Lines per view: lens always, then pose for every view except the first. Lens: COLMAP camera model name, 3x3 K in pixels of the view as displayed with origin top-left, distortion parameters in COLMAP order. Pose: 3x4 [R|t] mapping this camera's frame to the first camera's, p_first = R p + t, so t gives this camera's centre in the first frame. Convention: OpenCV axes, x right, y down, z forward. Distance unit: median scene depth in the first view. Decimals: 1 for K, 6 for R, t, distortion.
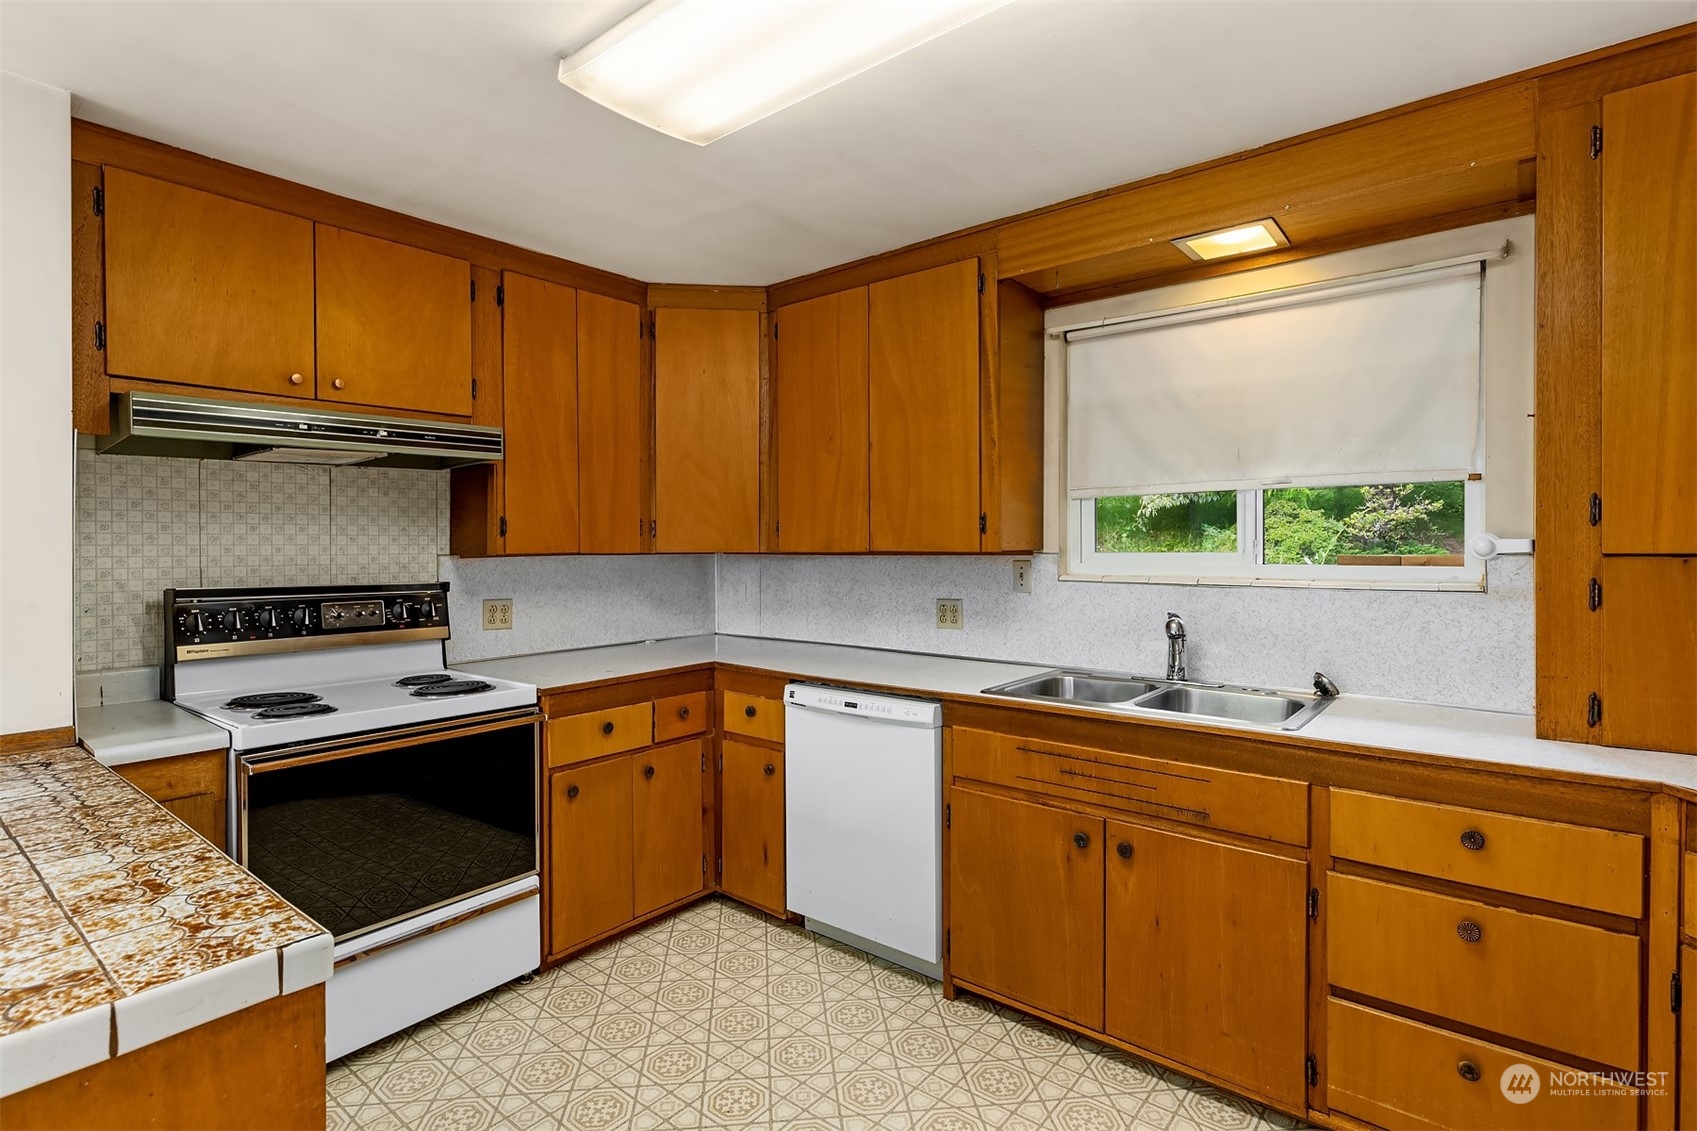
lens RADIAL K [[833.0, 0, 846.9], [0, 833.0, 551.3], [0, 0, 1]] dist [-0.005303, 0.000759]
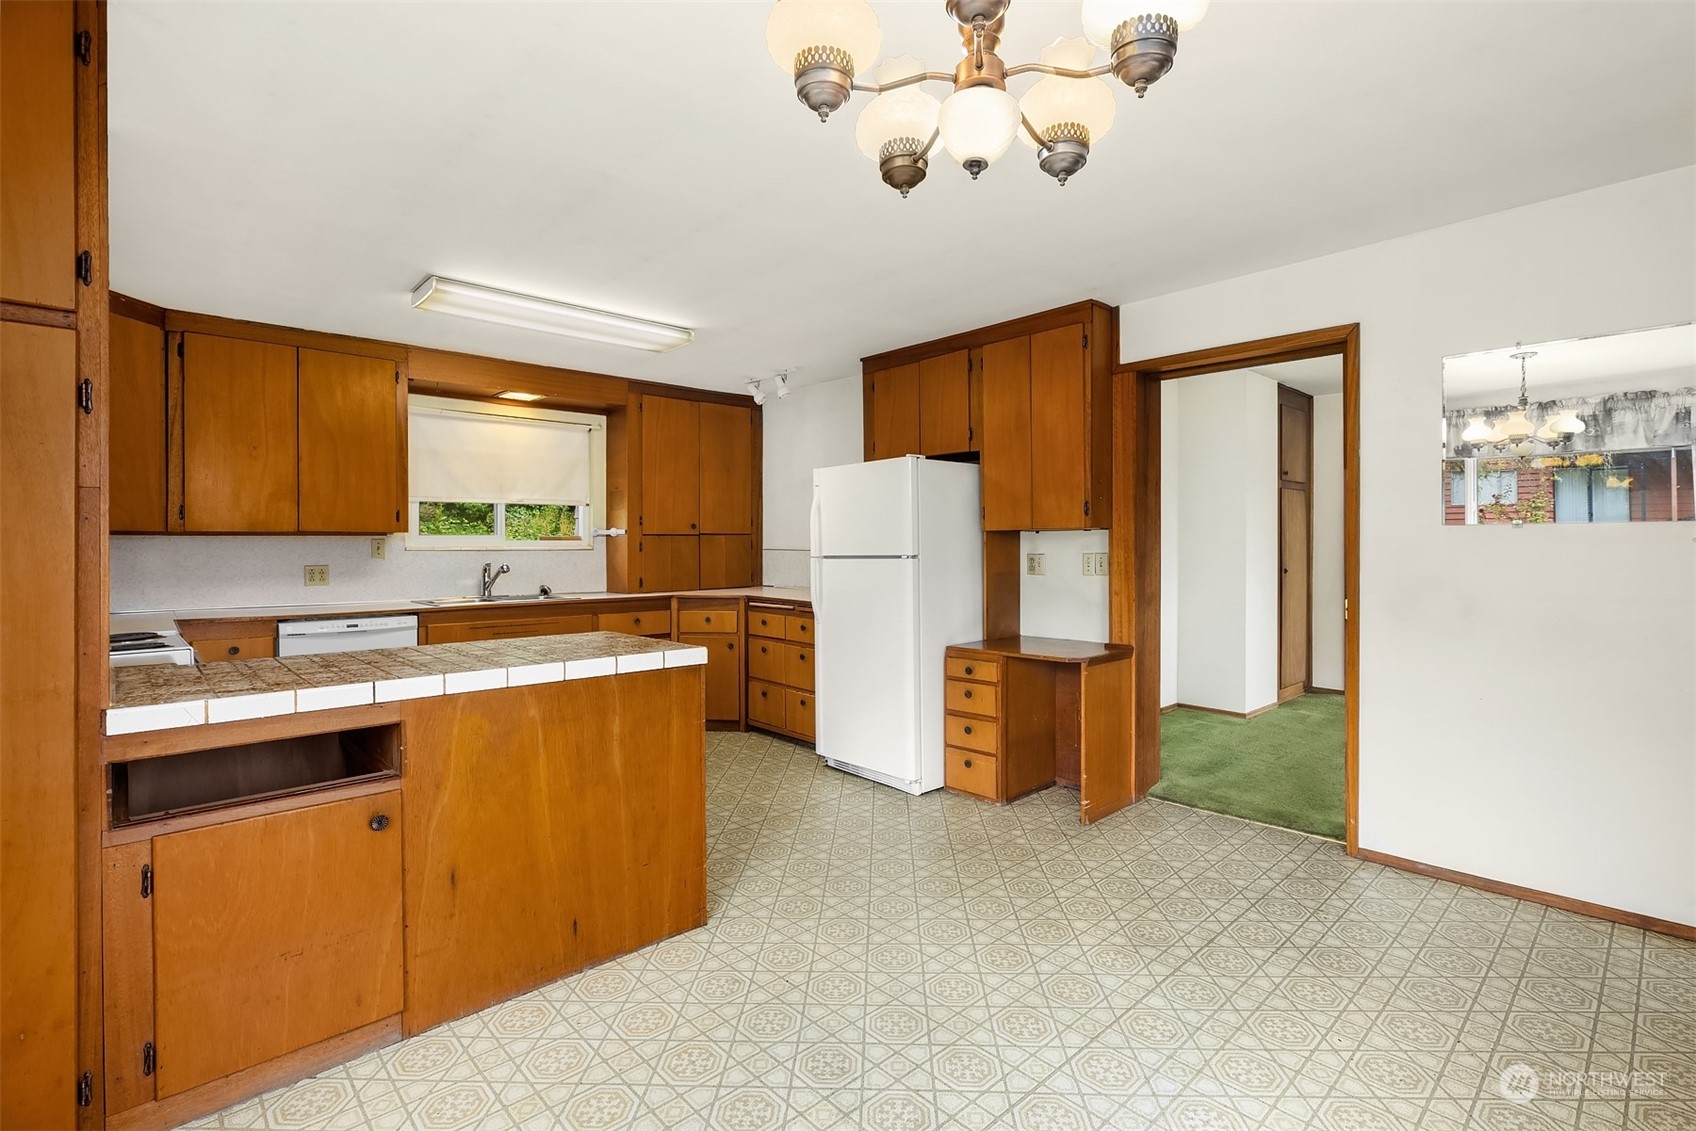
lens RADIAL K [[788.7, 0, 841.4], [0, 788.7, 544.4], [0, 0, 1]] dist [-0.002470, -0.000142]
pose [[0.149570, 0.003992, 0.988743, -1.369441], [0.011085, 0.999922, -0.005713, 0.046718], [-0.988689, 0.011815, 0.149514, -0.159408]]
